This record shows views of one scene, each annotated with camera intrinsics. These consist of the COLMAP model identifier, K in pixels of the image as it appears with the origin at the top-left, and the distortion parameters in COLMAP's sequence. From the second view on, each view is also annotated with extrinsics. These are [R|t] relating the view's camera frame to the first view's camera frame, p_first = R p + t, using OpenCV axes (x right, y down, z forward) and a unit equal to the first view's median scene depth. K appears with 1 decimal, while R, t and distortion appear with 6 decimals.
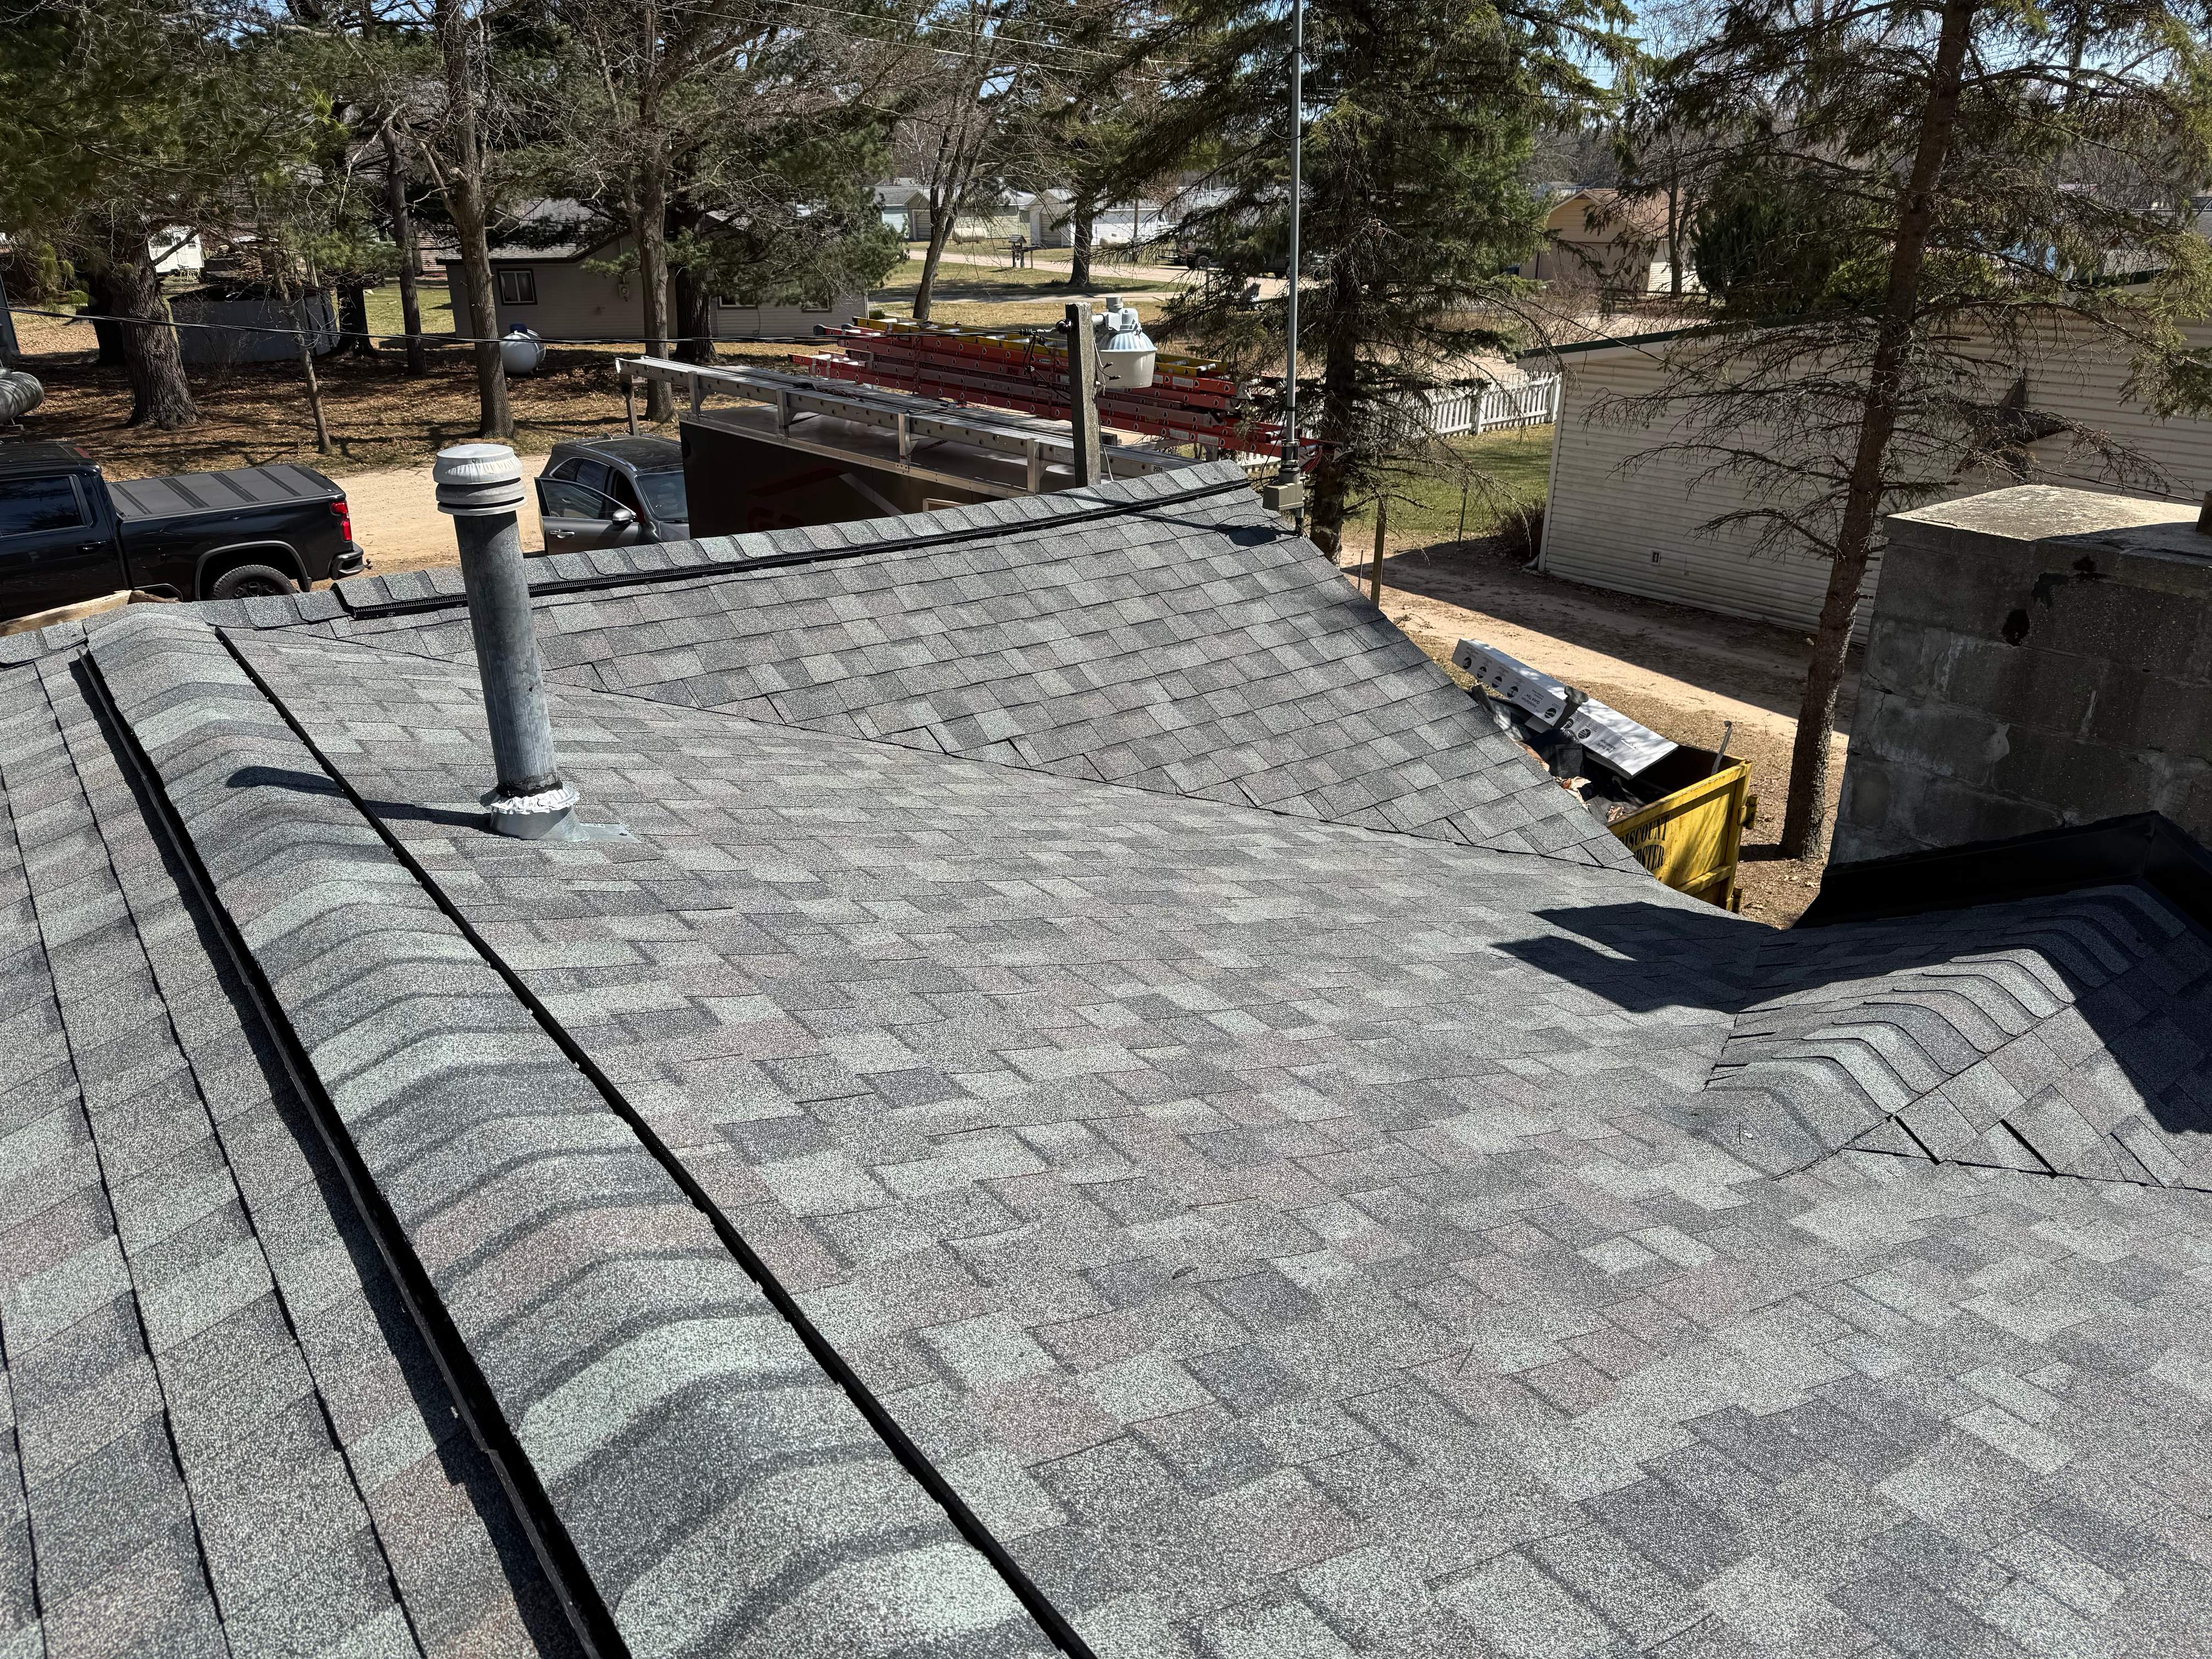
lens RADIAL K [[1495.7, 0, 1116.9], [0, 1495.7, 822.1], [0, 0, 1]] dist [0.019232, -0.007057]
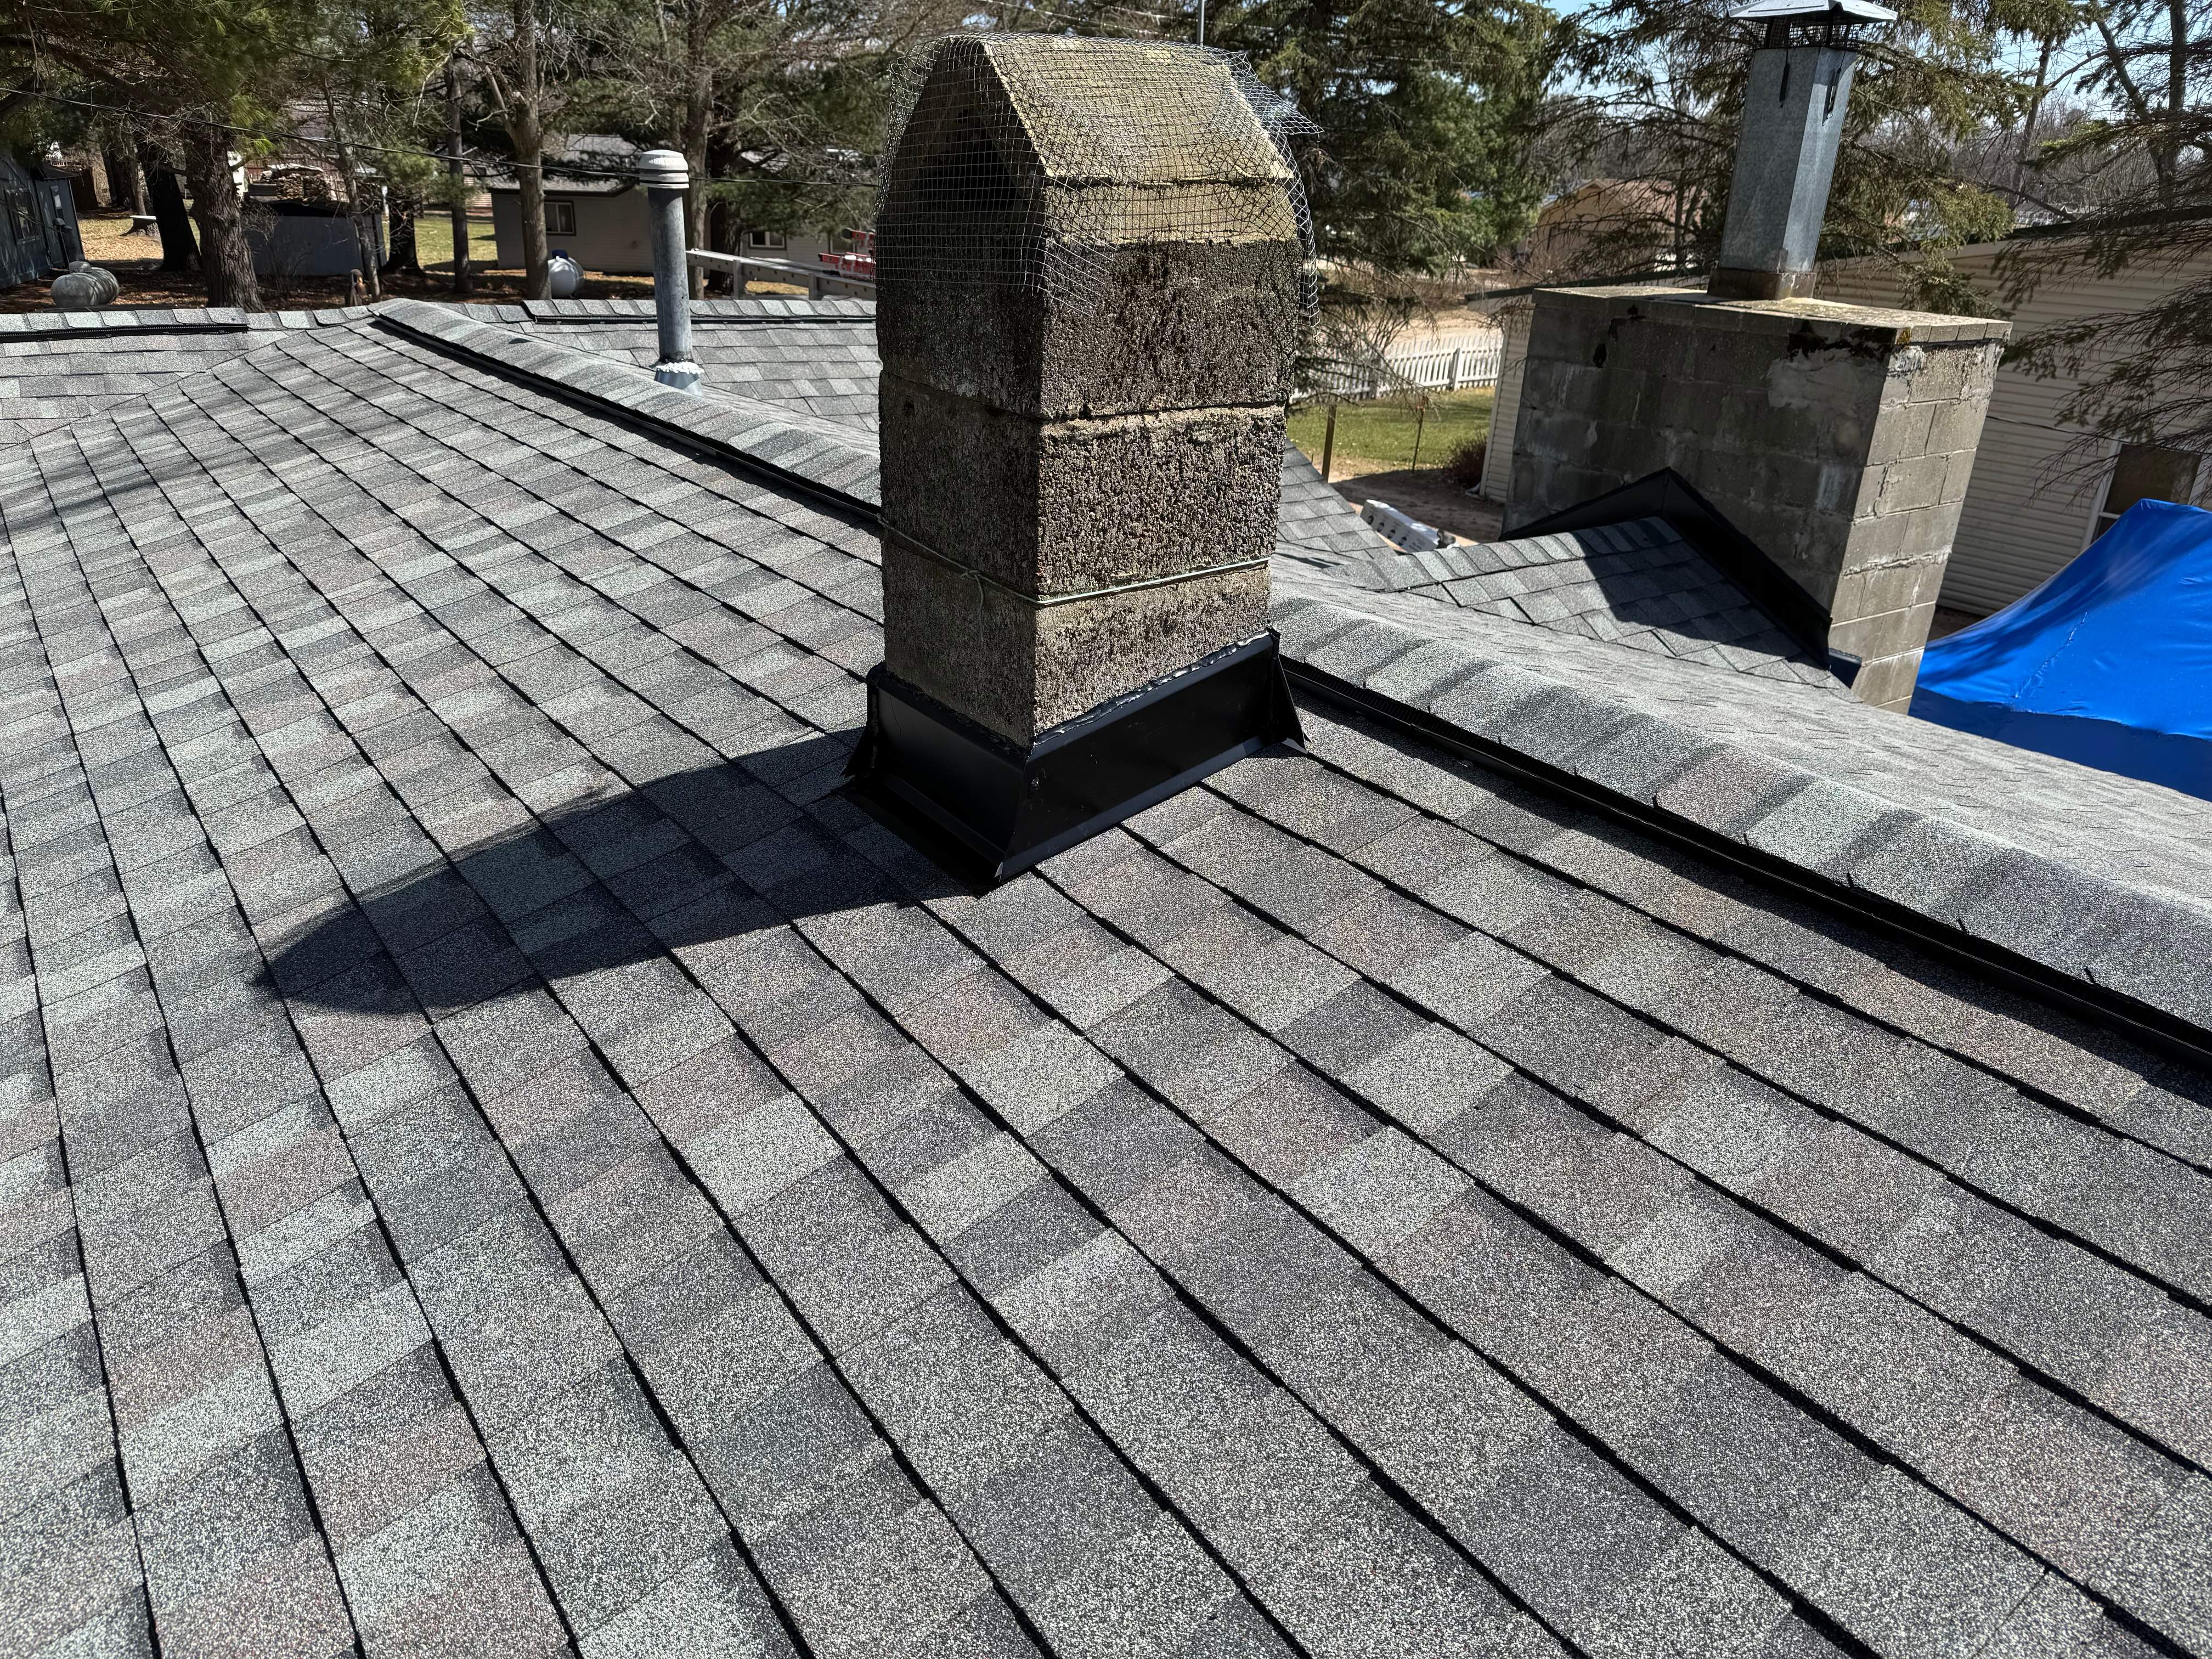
lens RADIAL K [[1495.7, 0, 1096.7], [0, 1495.7, 832.3], [0, 0, 1]] dist [0.019232, -0.007057]
pose [[0.998620, 0.051068, -0.012278, 0.040140], [-0.050825, 0.998520, 0.019369, 0.127161], [0.013249, -0.018718, 0.999737, -0.205030]]
